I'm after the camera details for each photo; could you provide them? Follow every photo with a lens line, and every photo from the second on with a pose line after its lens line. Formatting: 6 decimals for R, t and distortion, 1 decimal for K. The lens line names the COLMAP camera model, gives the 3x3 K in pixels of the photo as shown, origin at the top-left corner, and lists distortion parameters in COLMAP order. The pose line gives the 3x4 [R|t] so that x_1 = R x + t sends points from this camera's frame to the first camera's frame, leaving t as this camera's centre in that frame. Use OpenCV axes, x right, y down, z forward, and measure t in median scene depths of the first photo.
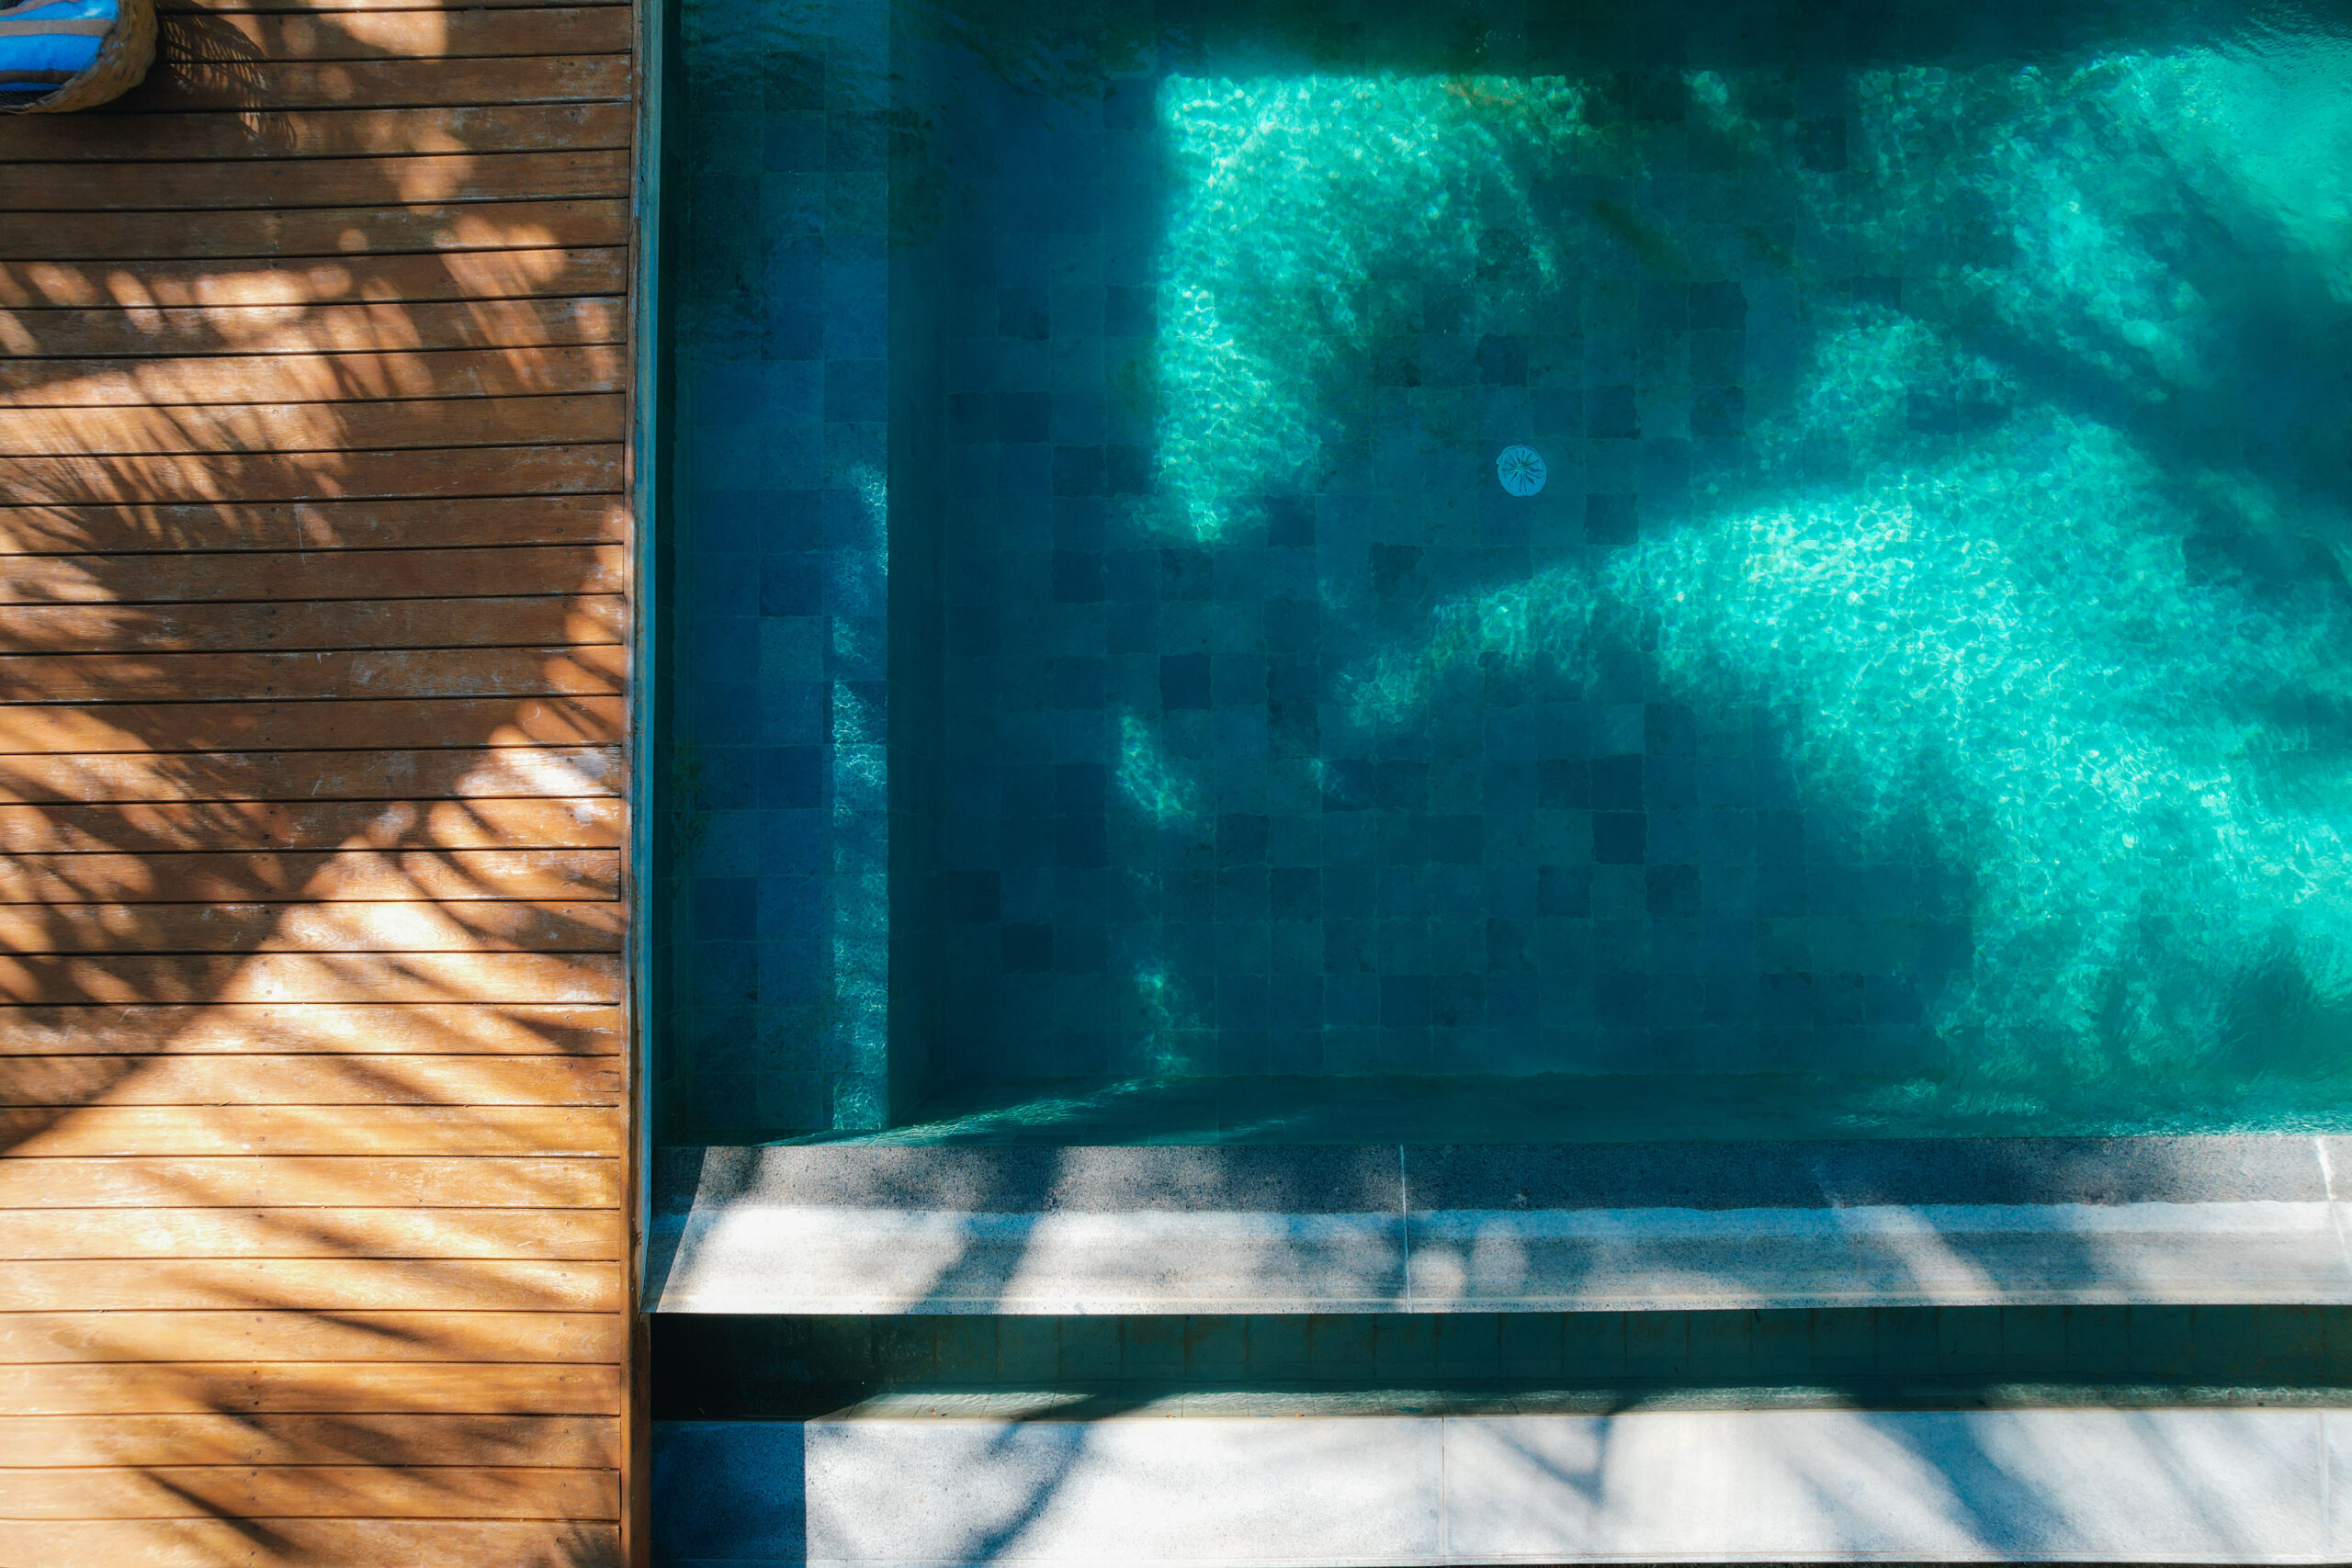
lens RADIAL K [[1390.0, 0, 1131.0], [0, 1390.0, 793.7], [0, 0, 1]] dist [-0.061219, 0.040262]
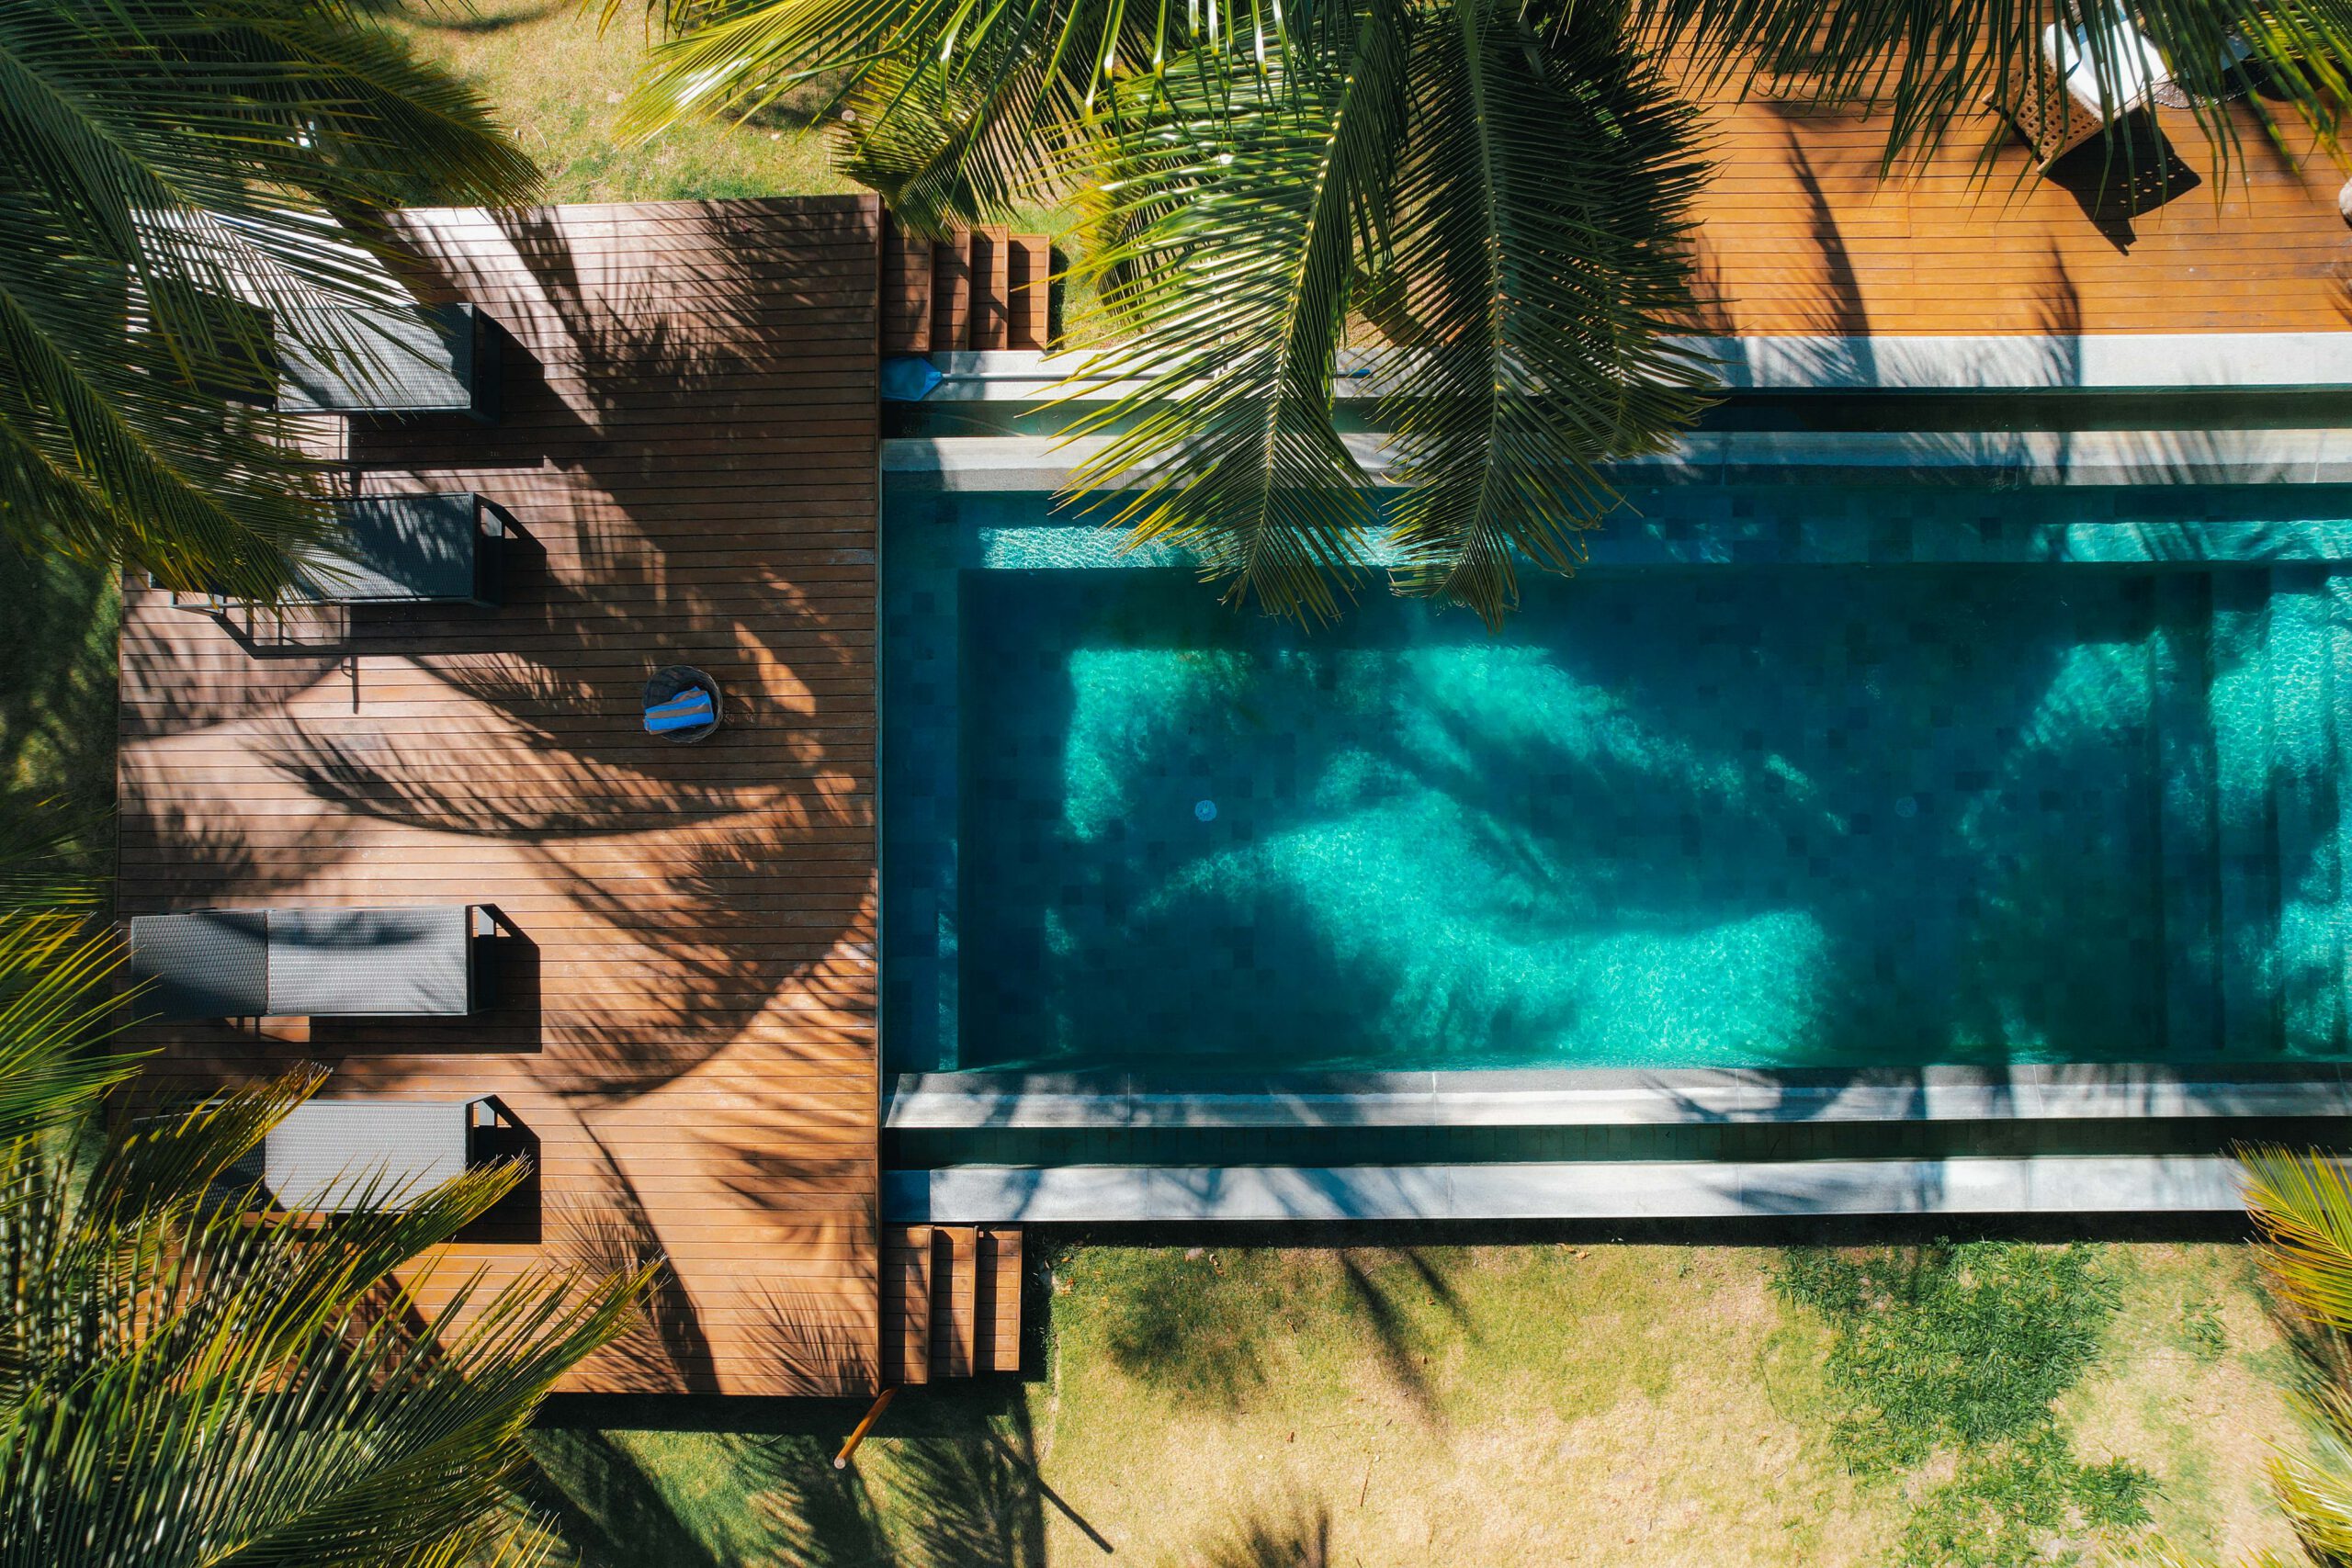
lens RADIAL K [[1467.9, 0, 1157.1], [0, 1467.9, 799.0], [0, 0, 1]] dist [-0.061105, 0.076666]
pose [[0.999982, 0.001634, 0.005821, 0.238910], [-0.001656, 0.999992, 0.003755, -0.368449], [-0.005814, -0.003765, 0.999976, -2.253451]]
